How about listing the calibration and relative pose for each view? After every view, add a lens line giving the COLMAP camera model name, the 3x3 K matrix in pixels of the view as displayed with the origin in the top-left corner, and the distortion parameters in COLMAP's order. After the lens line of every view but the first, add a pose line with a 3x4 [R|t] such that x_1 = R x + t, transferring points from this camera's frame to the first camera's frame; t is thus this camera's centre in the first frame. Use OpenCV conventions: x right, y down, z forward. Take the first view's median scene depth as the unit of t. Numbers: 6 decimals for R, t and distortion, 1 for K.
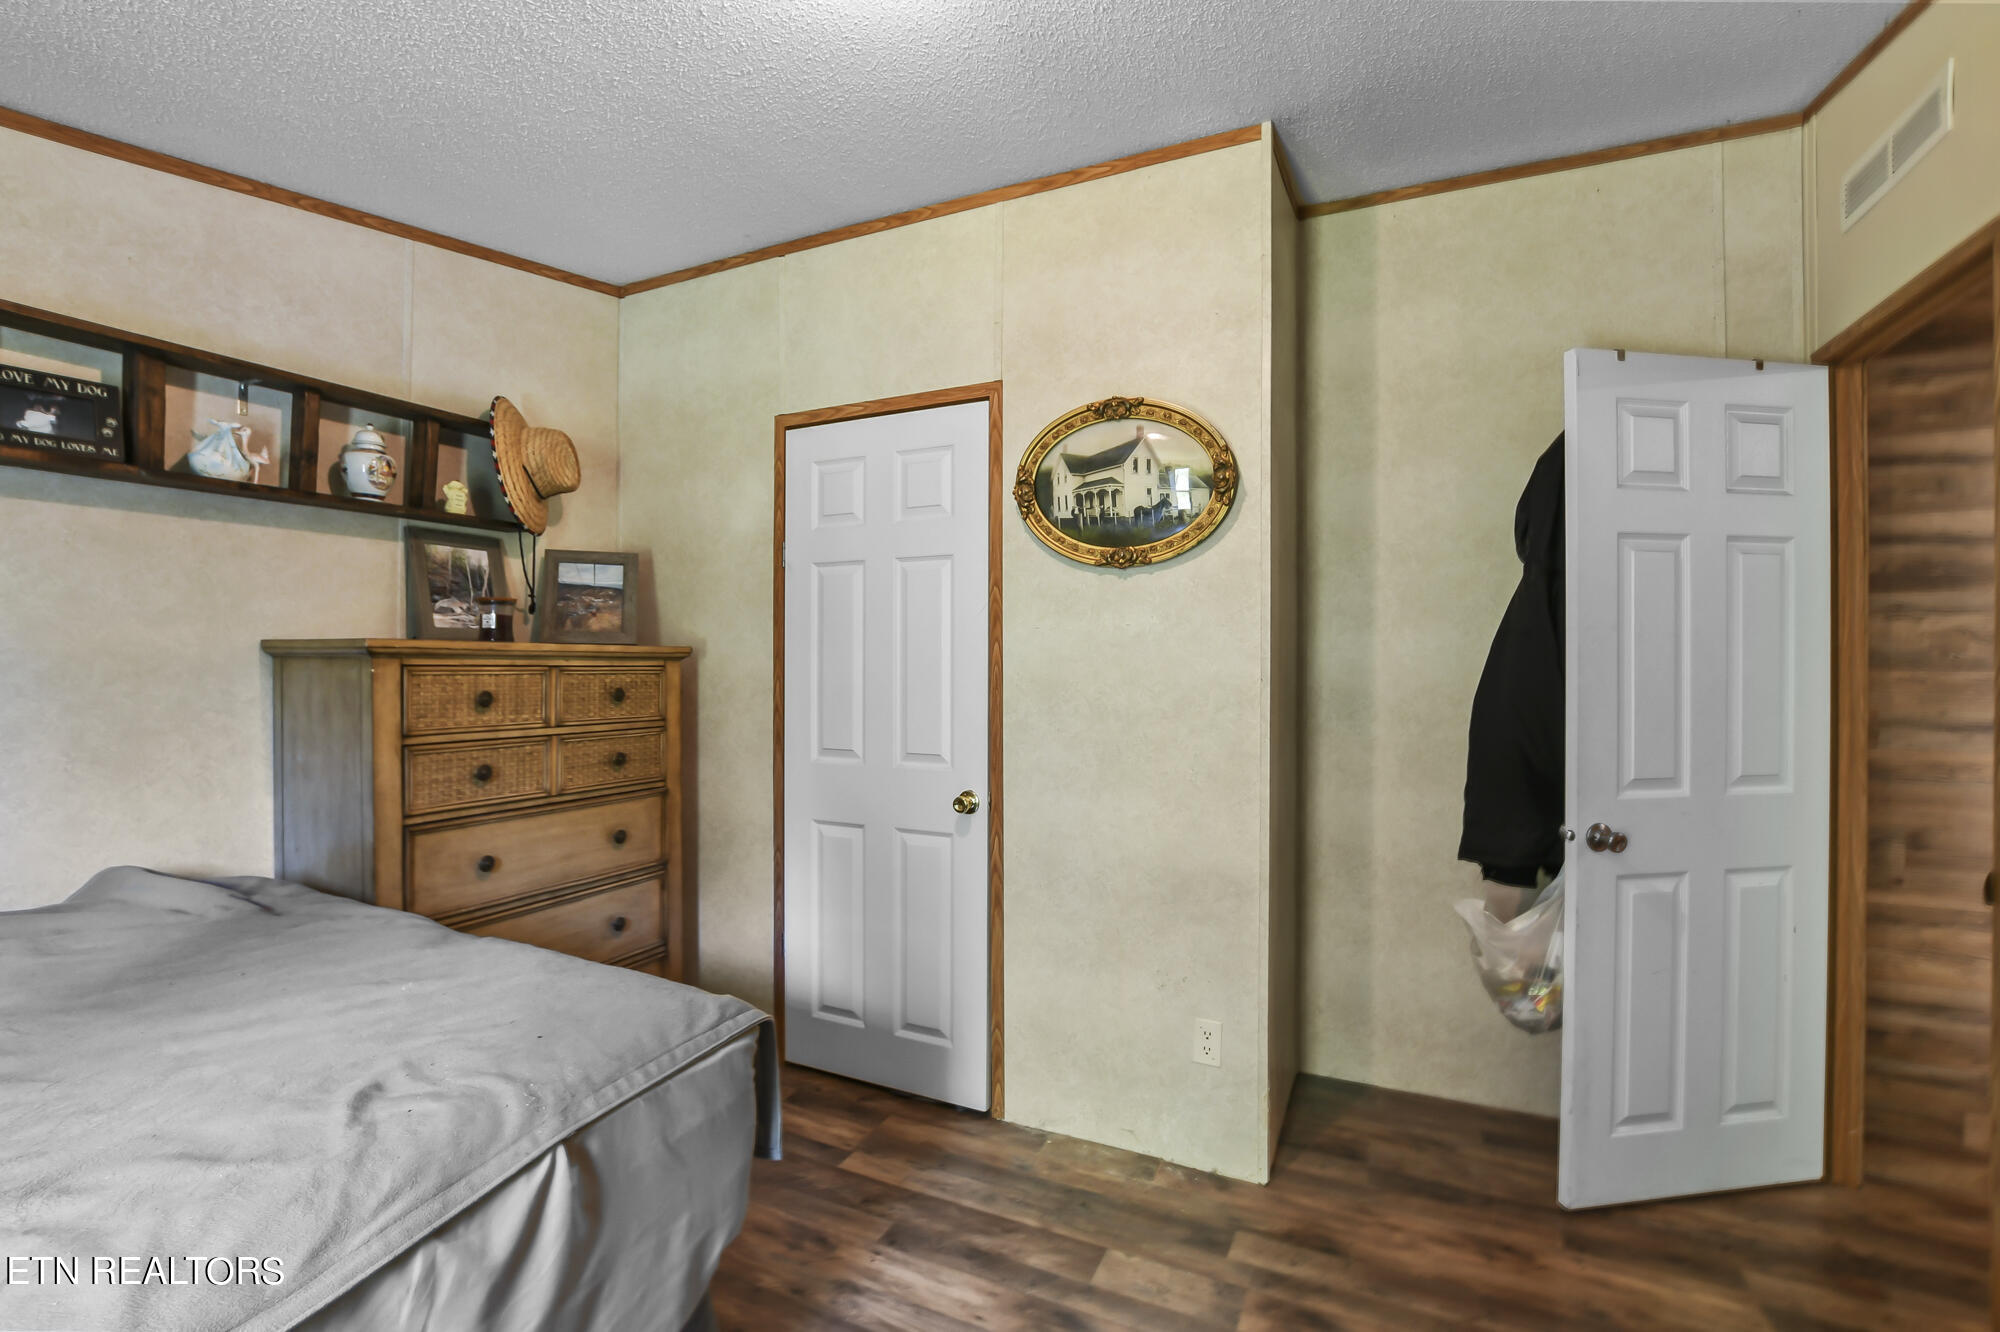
lens RADIAL K [[841.7, 0, 1000.0], [0, 841.7, 666.0], [0, 0, 1]] dist [-0.030131, 0.000312]
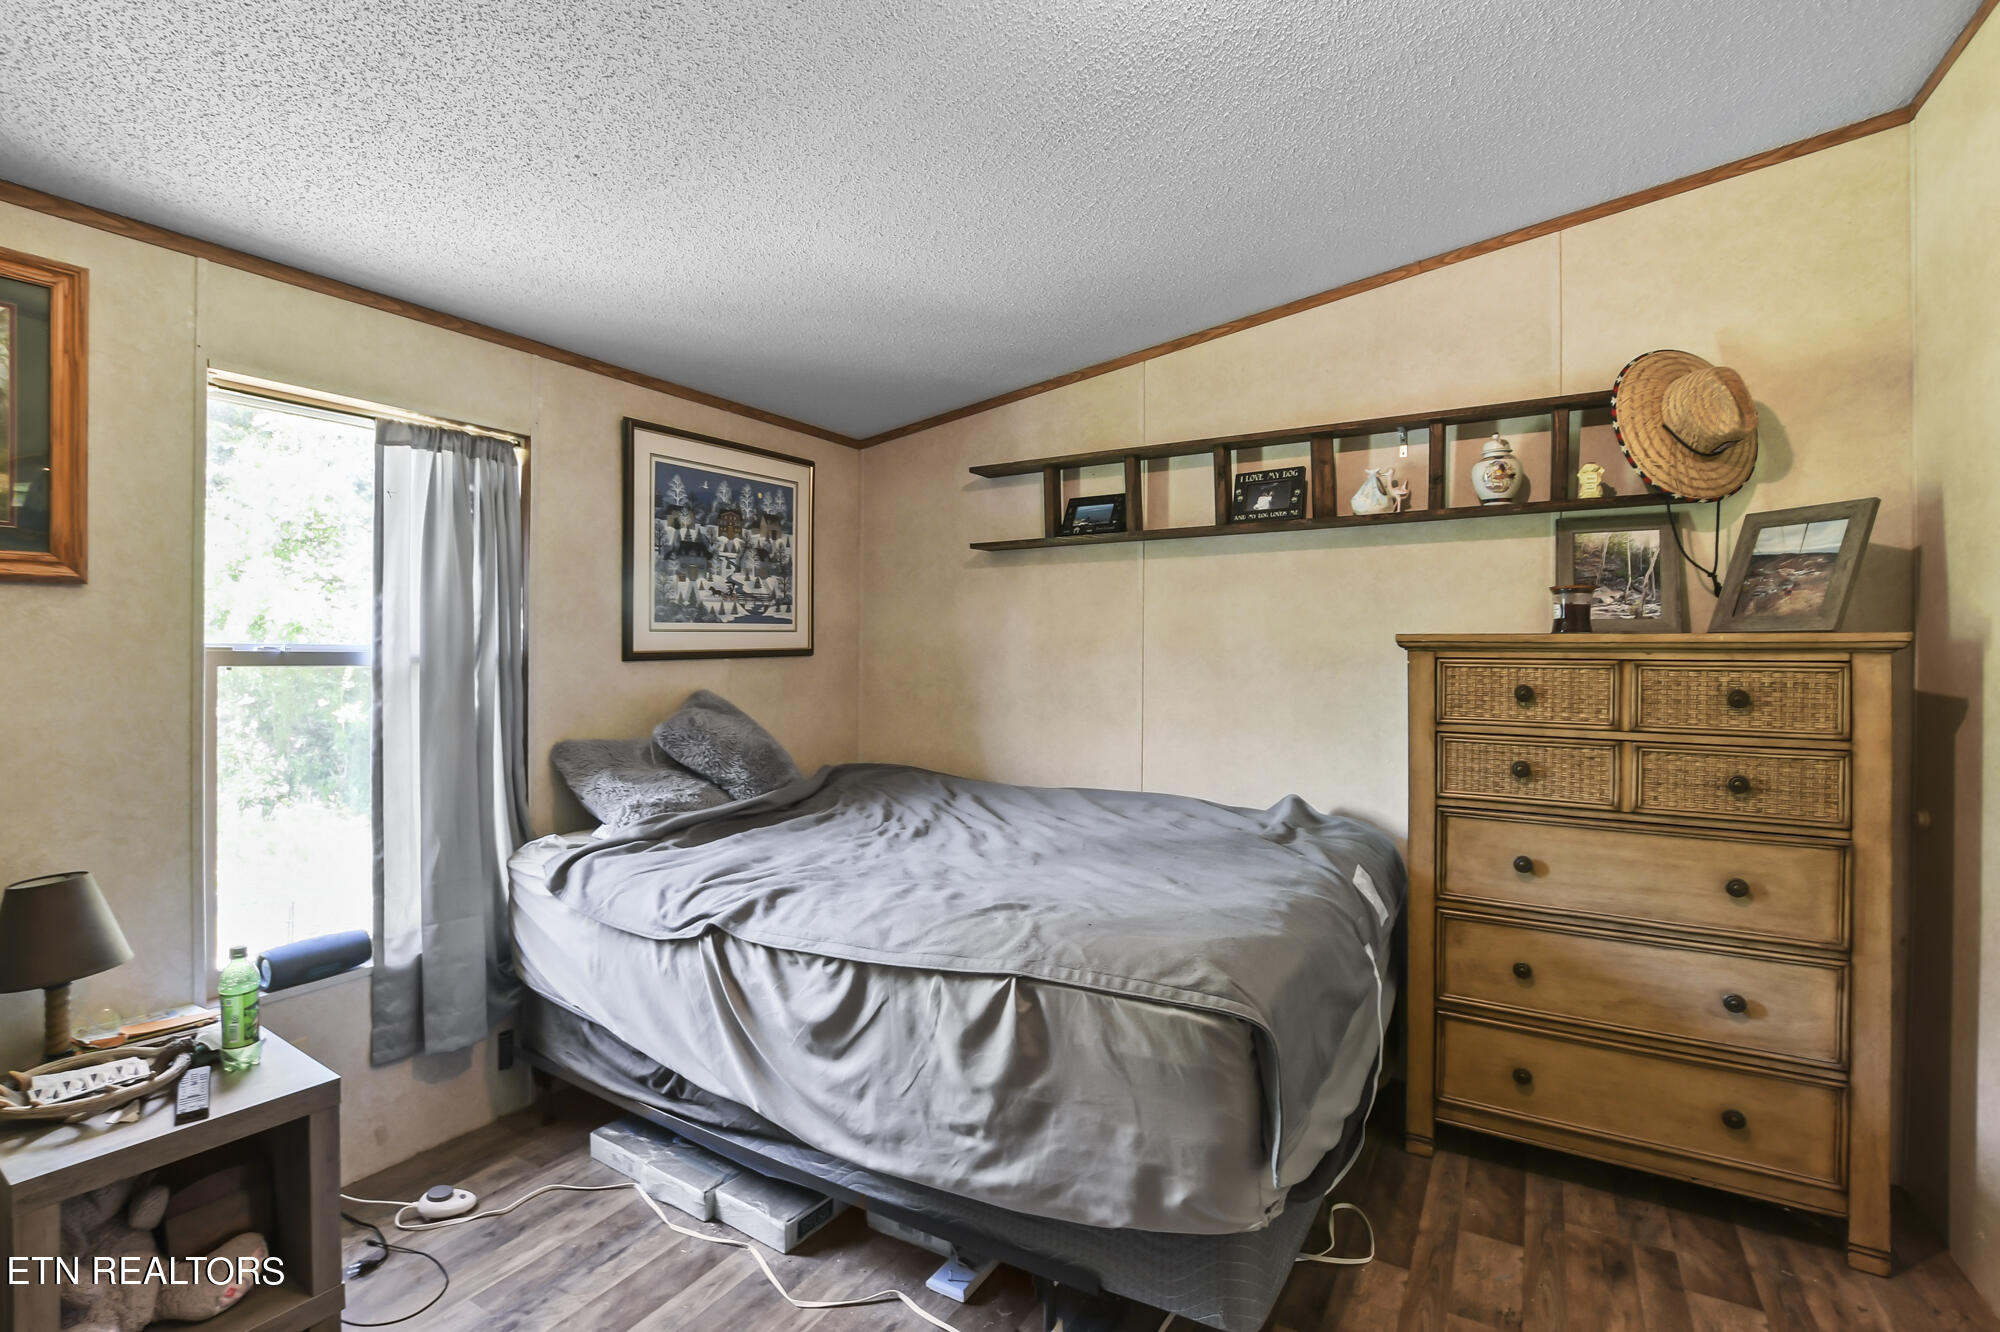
lens RADIAL K [[896.4, 0, 991.0], [0, 896.4, 668.3], [0, 0, 1]] dist [-0.033475, 0.000581]
pose [[-0.081062, 0.011294, -0.996645, 0.415384], [-0.008262, 0.999894, 0.012003, 0.003038], [0.996675, 0.009207, -0.080961, 0.425938]]
